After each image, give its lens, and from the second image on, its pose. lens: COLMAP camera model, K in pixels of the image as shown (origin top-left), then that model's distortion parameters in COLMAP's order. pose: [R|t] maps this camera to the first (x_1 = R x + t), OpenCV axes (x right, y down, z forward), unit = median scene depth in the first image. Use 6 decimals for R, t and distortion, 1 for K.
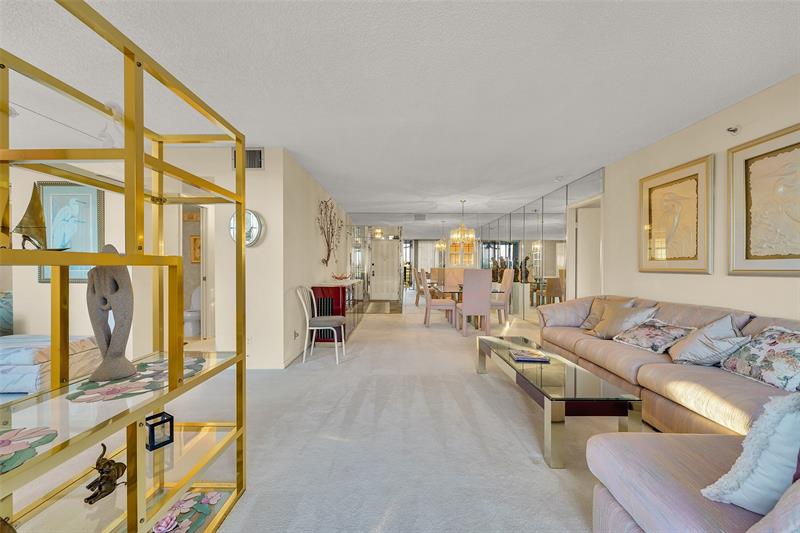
lens RADIAL K [[320.3, 0, 396.4], [0, 320.3, 267.2], [0, 0, 1]] dist [-0.003110, -0.000285]
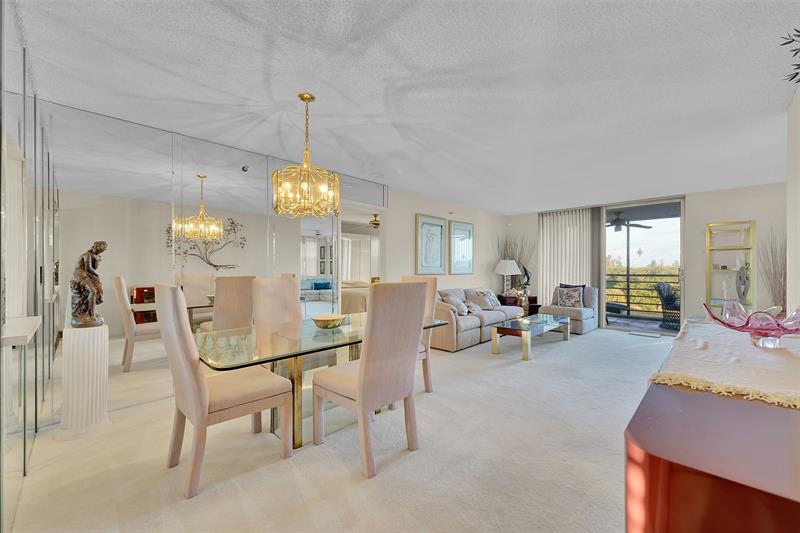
lens RADIAL K [[320.3, 0, 394.5], [0, 320.3, 268.1], [0, 0, 1]] dist [-0.003110, -0.000285]
pose [[-0.713370, 0.002923, 0.700782, -0.288887], [0.001289, 0.999995, -0.002859, -0.011646], [-0.700786, -0.001136, -0.713370, 2.748404]]
